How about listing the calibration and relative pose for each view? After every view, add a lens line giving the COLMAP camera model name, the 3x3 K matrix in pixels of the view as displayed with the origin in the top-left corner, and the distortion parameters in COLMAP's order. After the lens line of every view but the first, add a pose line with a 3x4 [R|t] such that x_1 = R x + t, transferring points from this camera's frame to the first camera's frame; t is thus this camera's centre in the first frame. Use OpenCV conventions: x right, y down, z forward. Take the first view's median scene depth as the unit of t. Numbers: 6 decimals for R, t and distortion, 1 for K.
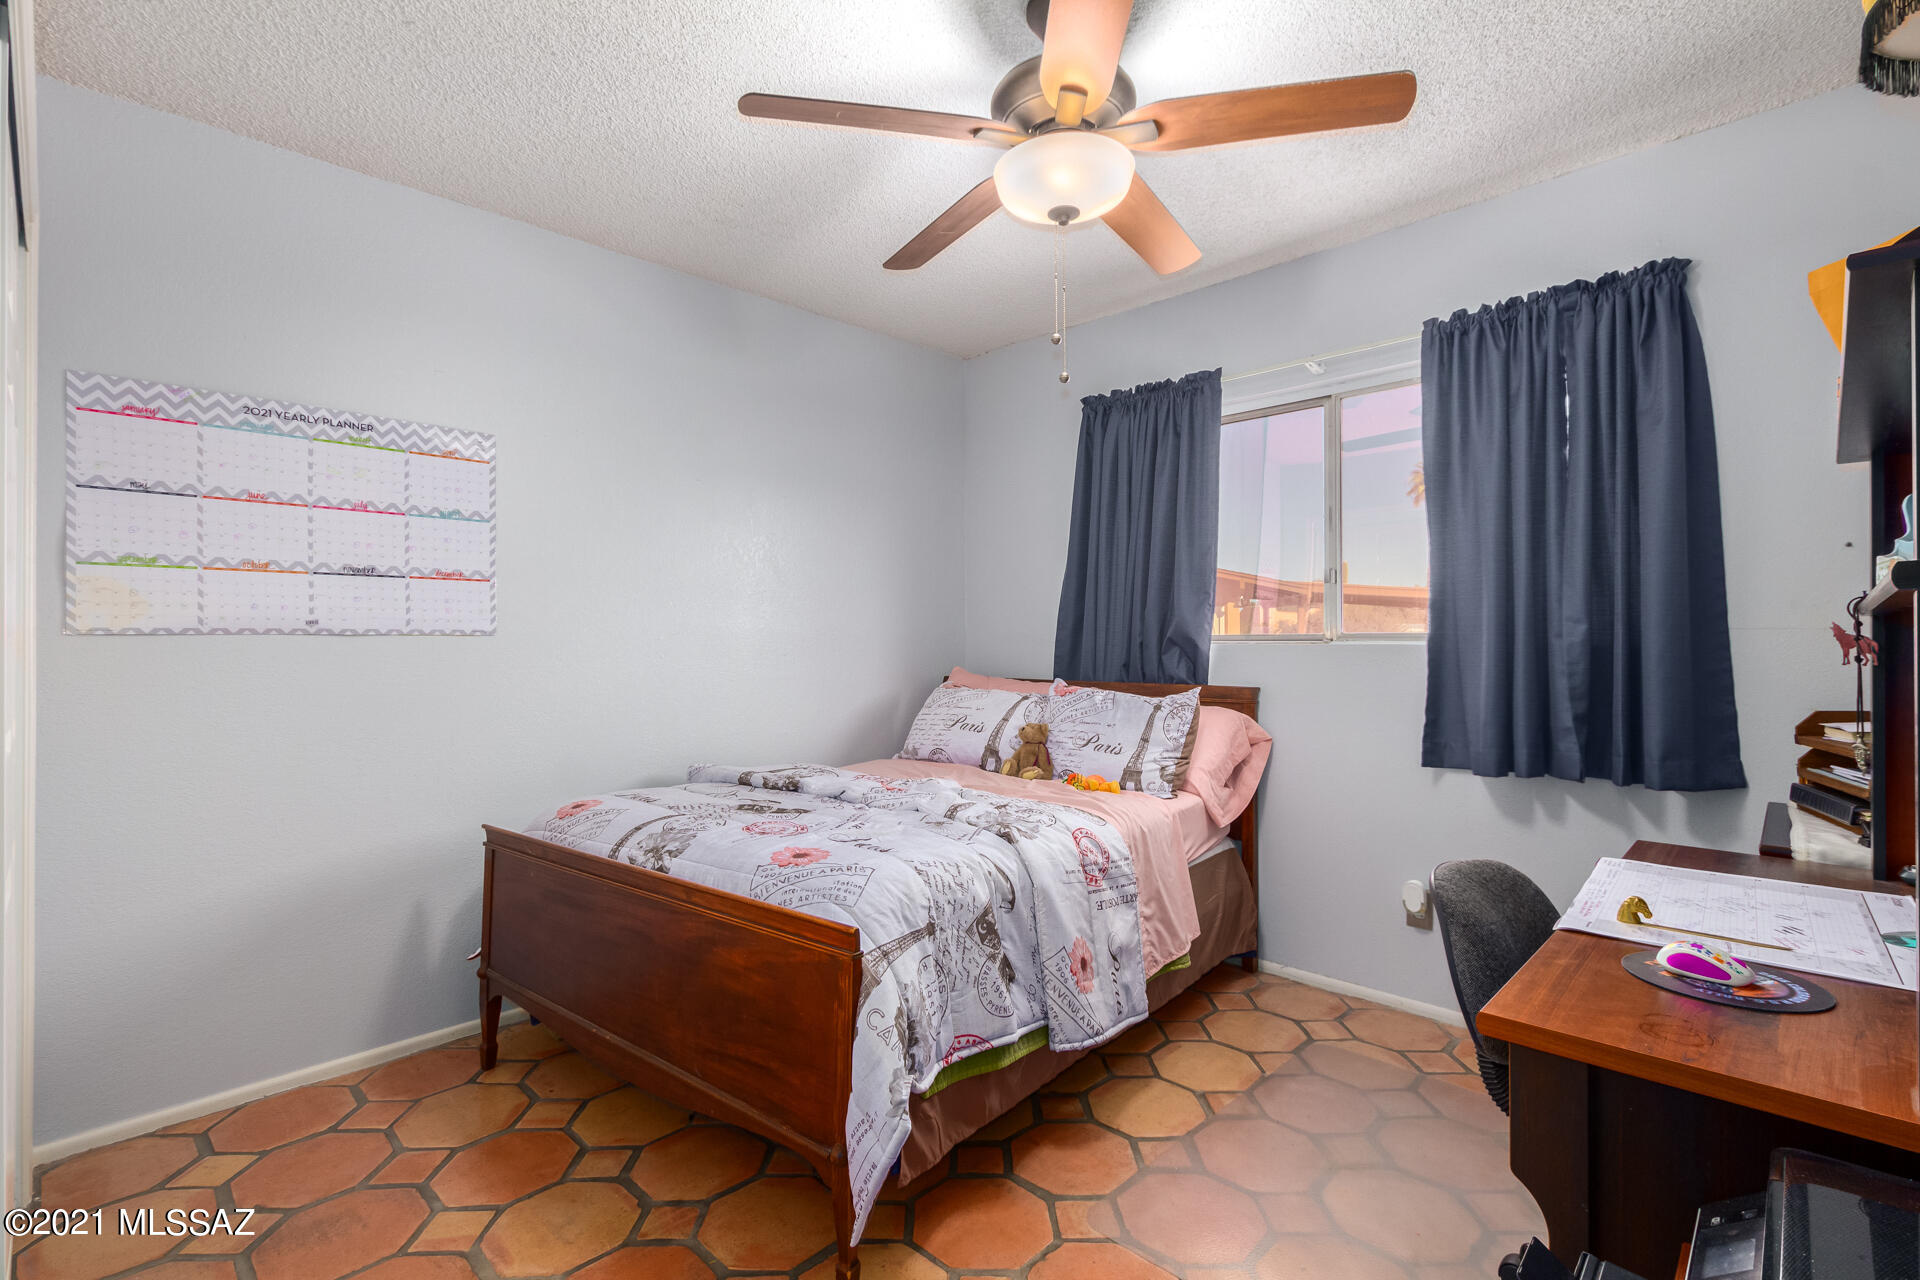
lens RADIAL K [[879.2, 0, 952.3], [0, 879.2, 633.7], [0, 0, 1]] dist [0.001187, -0.000574]
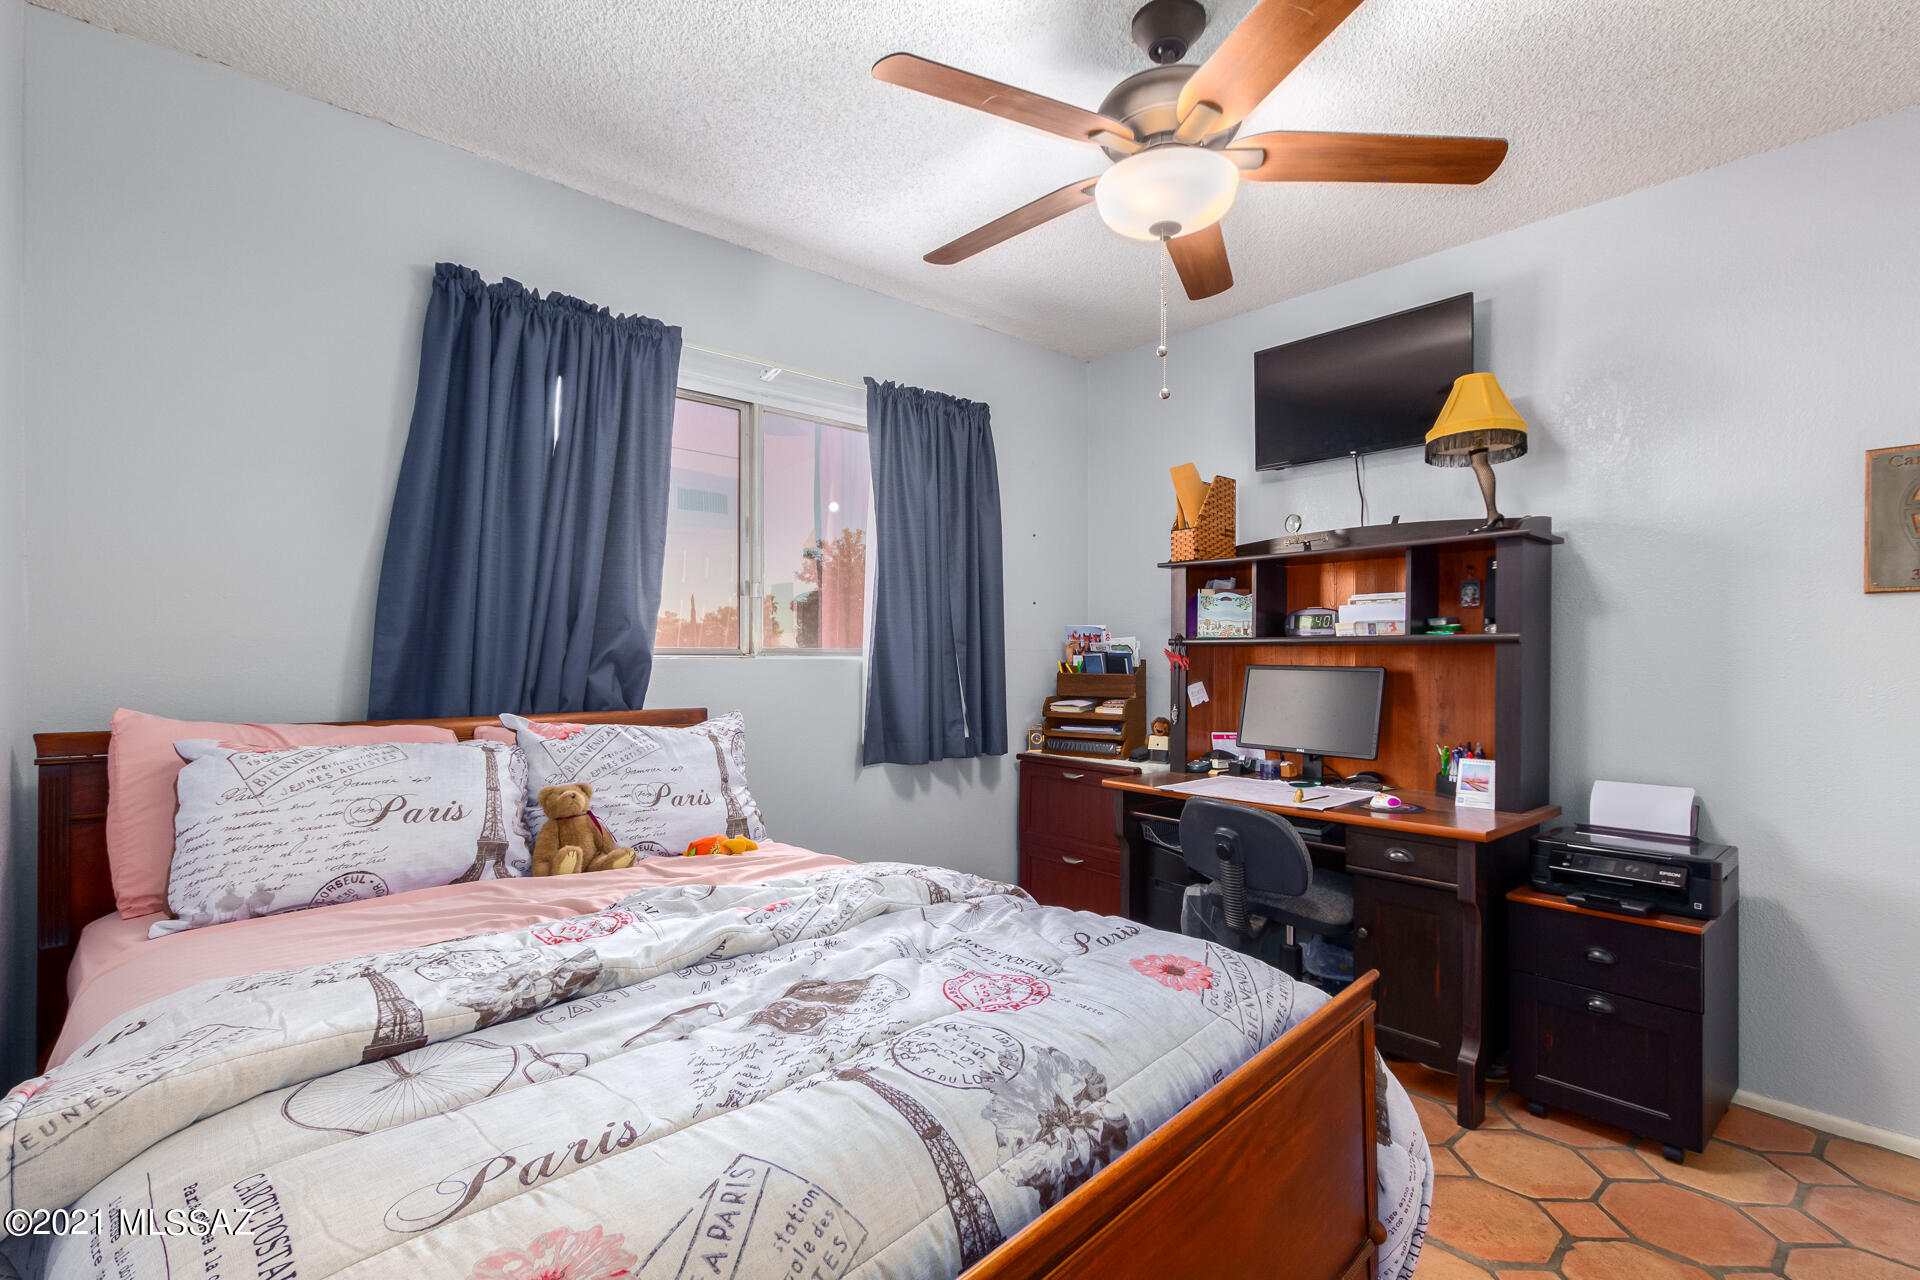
lens RADIAL K [[902.0, 0, 961.3], [0, 902.0, 651.0], [0, 0, 1]] dist [0.000357, -0.000100]
pose [[0.066359, 0.007573, 0.997767, -0.550284], [-0.012516, 0.999899, -0.006756, 0.007328], [-0.997717, -0.012040, 0.066448, 0.698857]]
